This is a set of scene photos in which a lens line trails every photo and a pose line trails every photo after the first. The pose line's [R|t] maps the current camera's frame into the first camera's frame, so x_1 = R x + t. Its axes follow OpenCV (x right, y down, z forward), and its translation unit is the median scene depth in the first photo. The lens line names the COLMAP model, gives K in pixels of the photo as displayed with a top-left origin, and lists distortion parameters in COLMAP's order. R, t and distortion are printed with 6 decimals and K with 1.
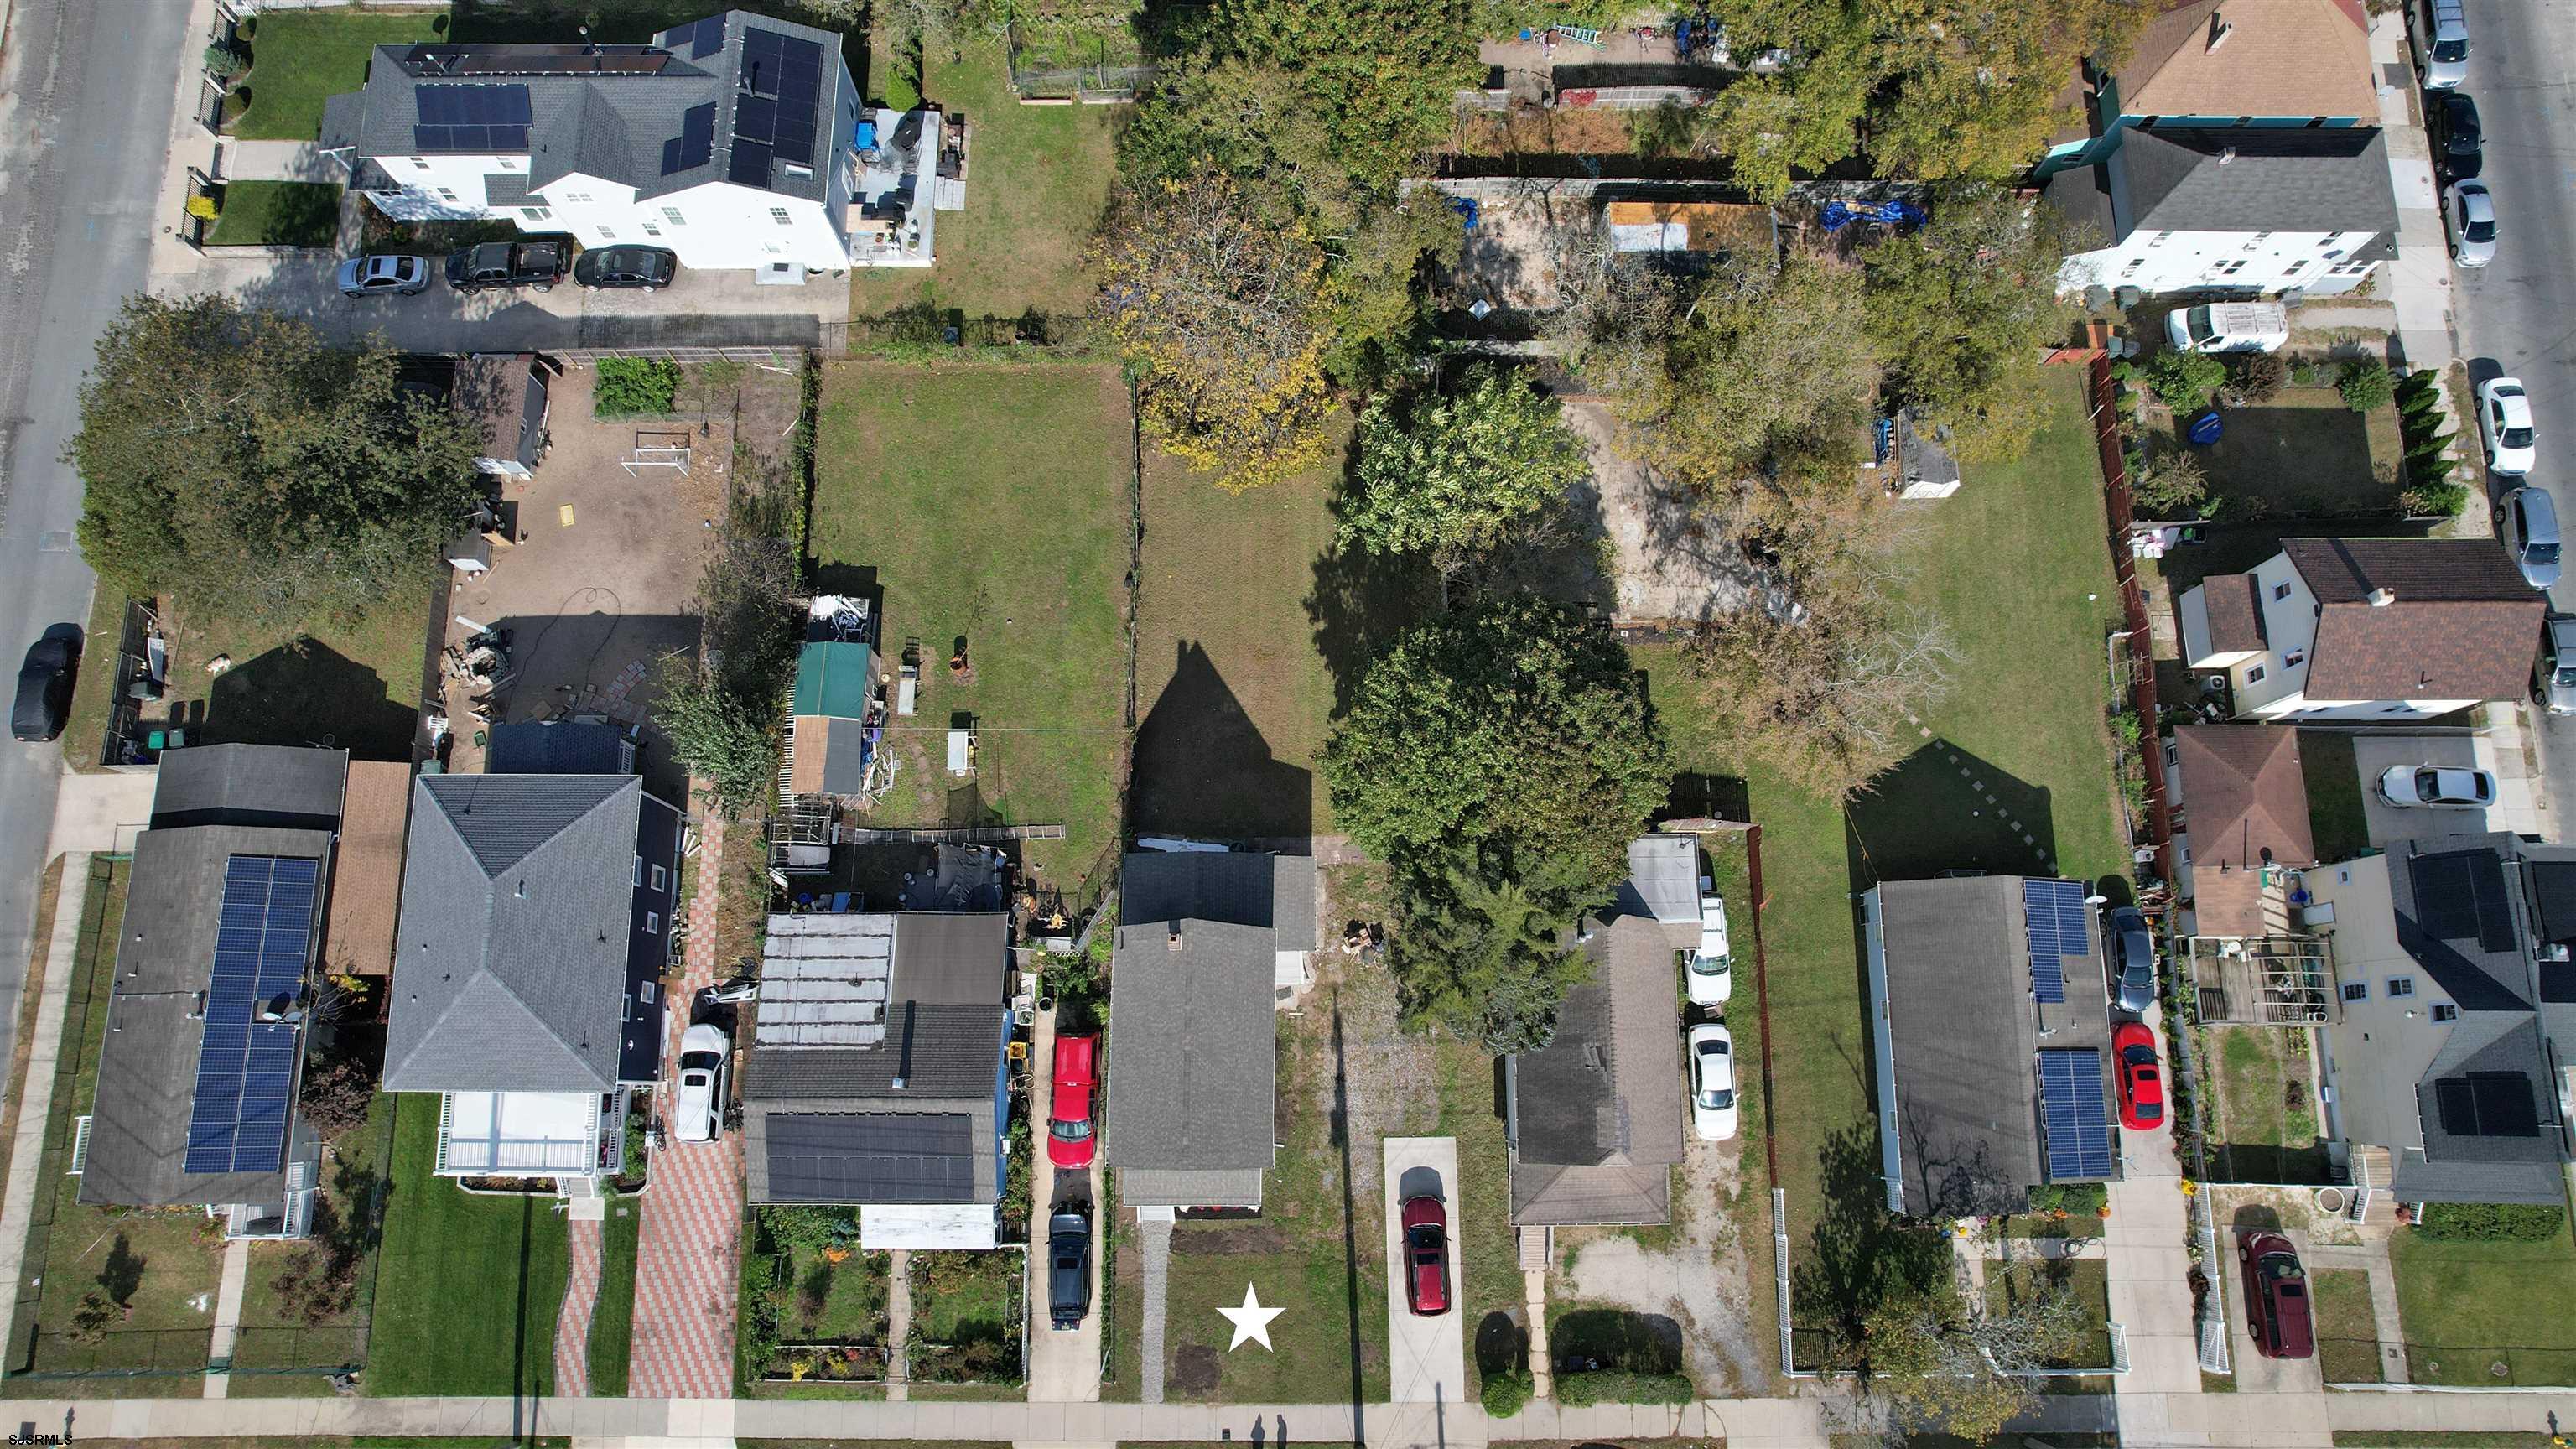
lens RADIAL K [[1691.5, 0, 1257.3], [0, 1691.5, 856.0], [0, 0, 1]] dist [-0.050578, 0.040143]
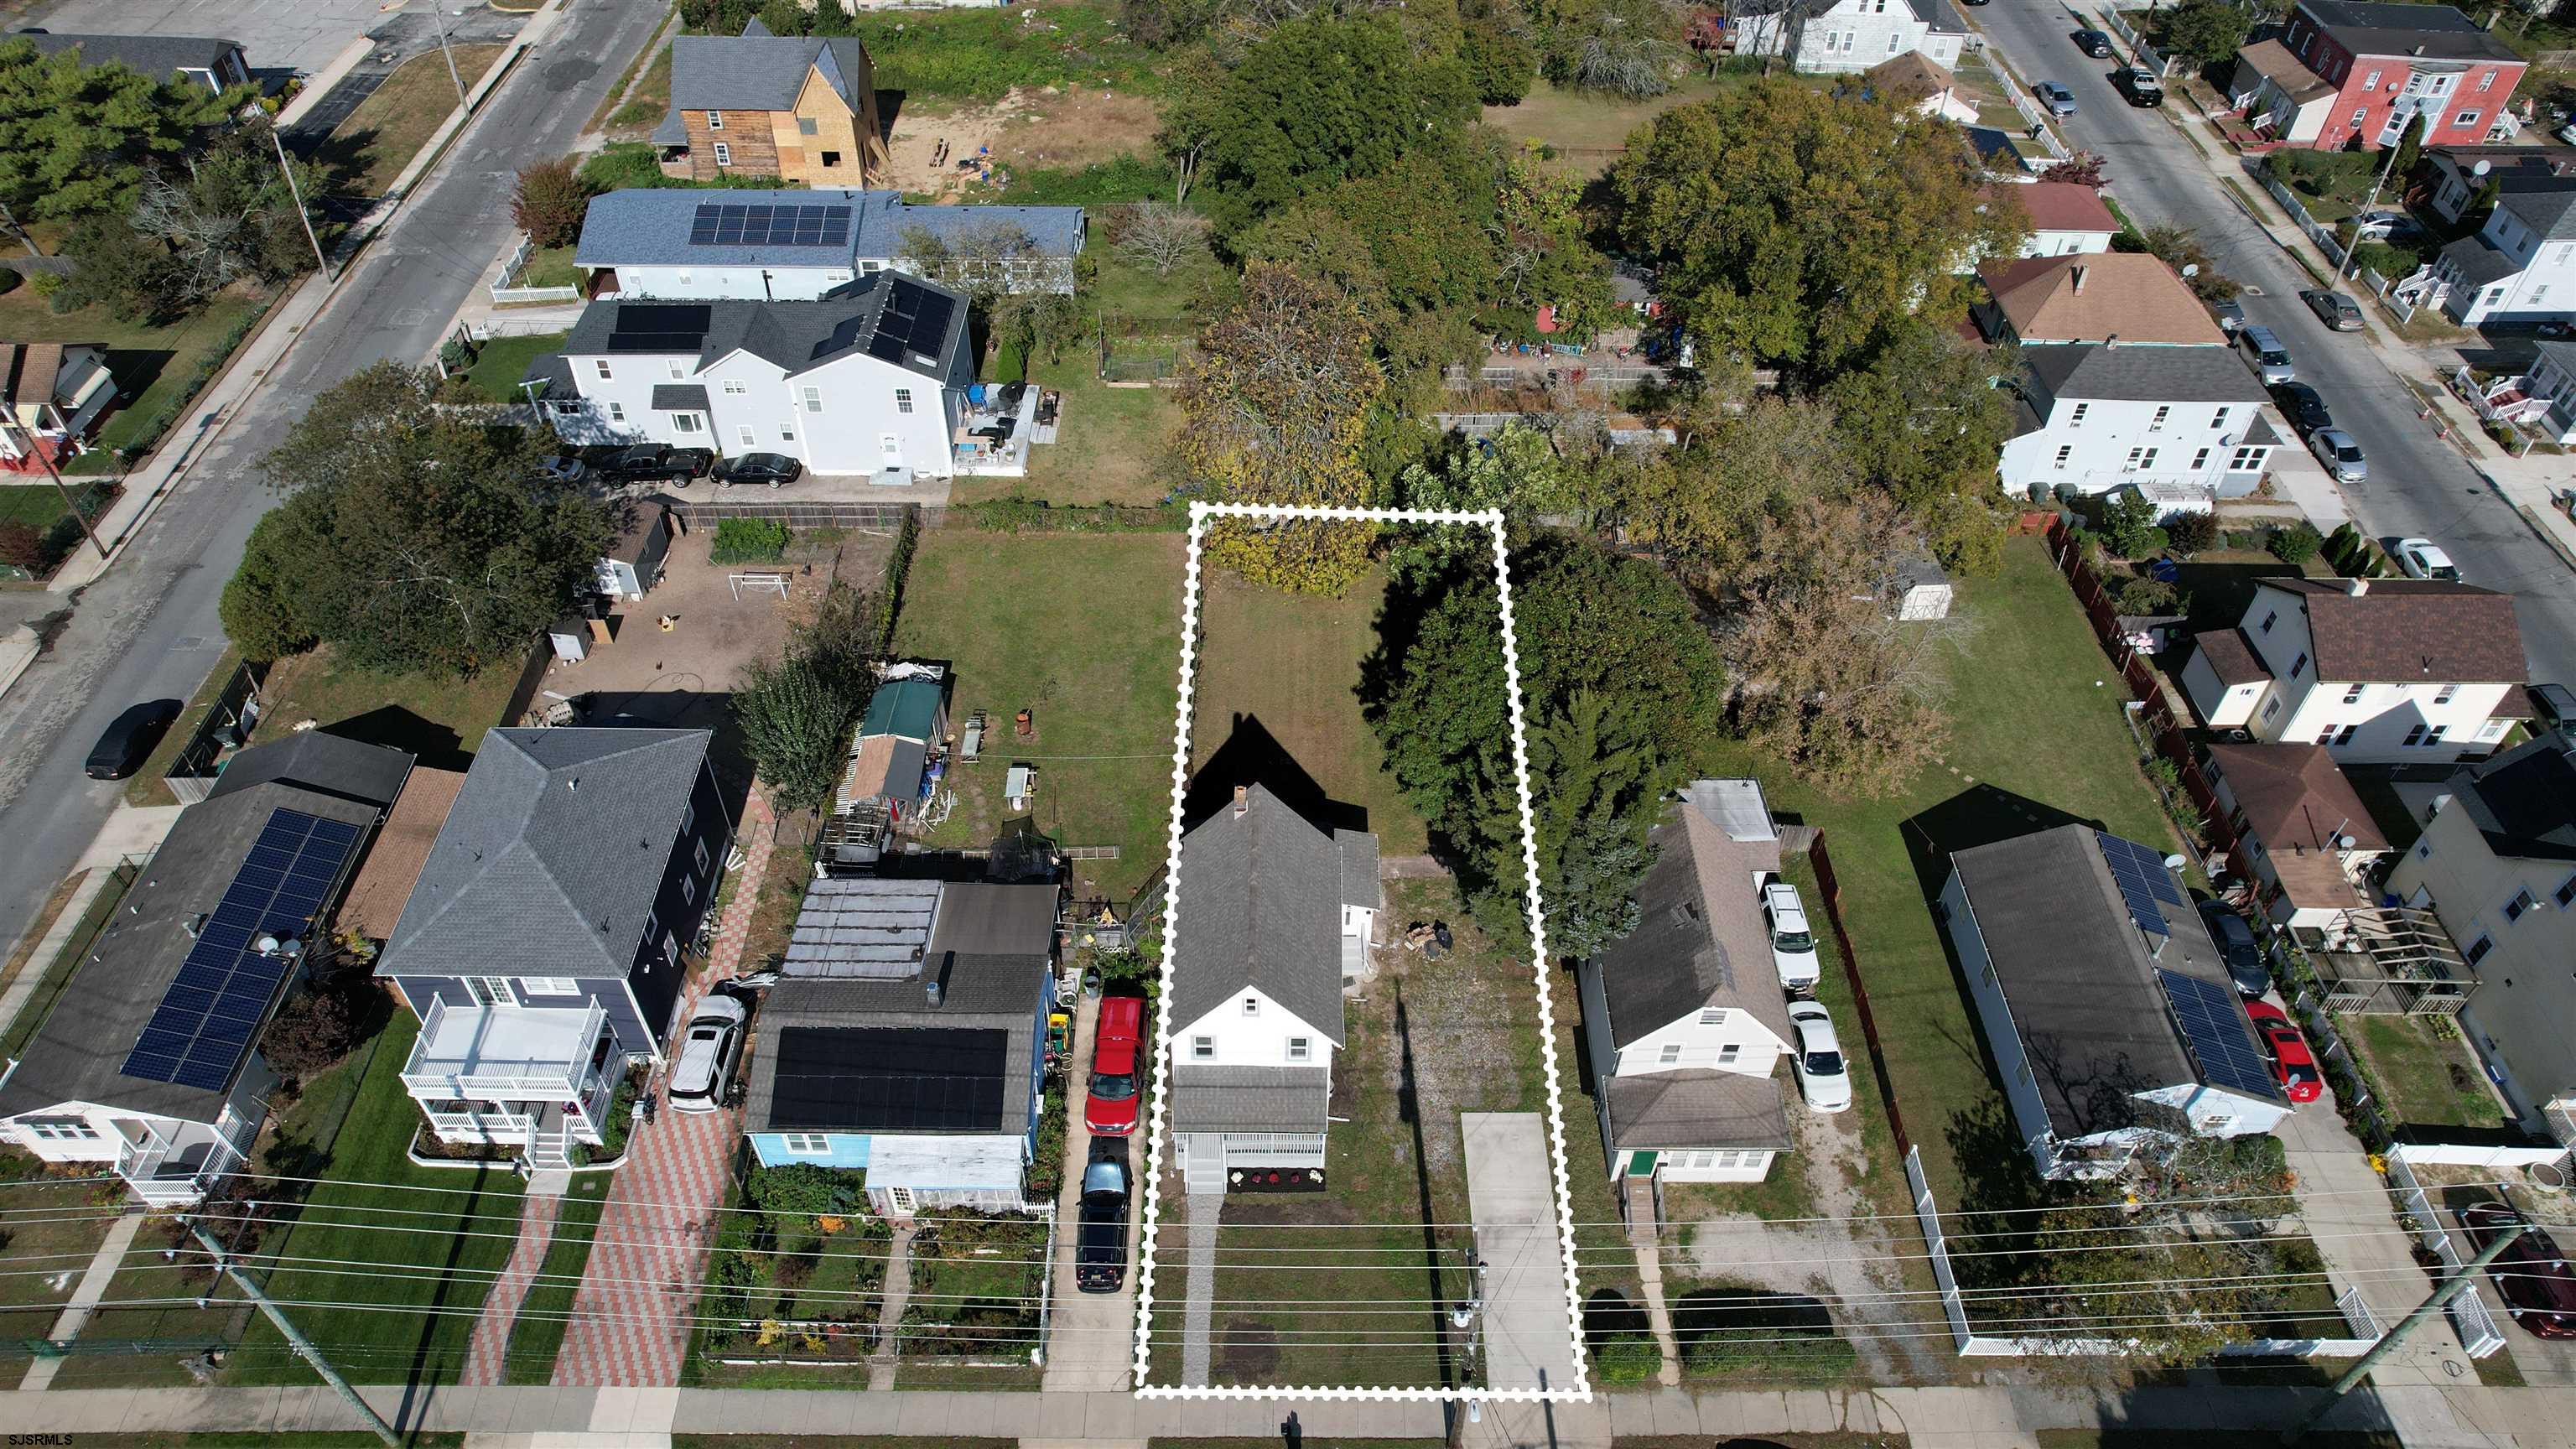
lens RADIAL K [[1691.5, 0, 1264.4], [0, 1691.5, 650.4], [0, 0, 1]] dist [-0.050578, 0.040143]
pose [[0.999920, 0.012647, 0.000202, -0.032203], [-0.010394, 0.830694, -0.556632, 0.463117], [-0.007207, 0.556585, 0.830759, 0.122693]]
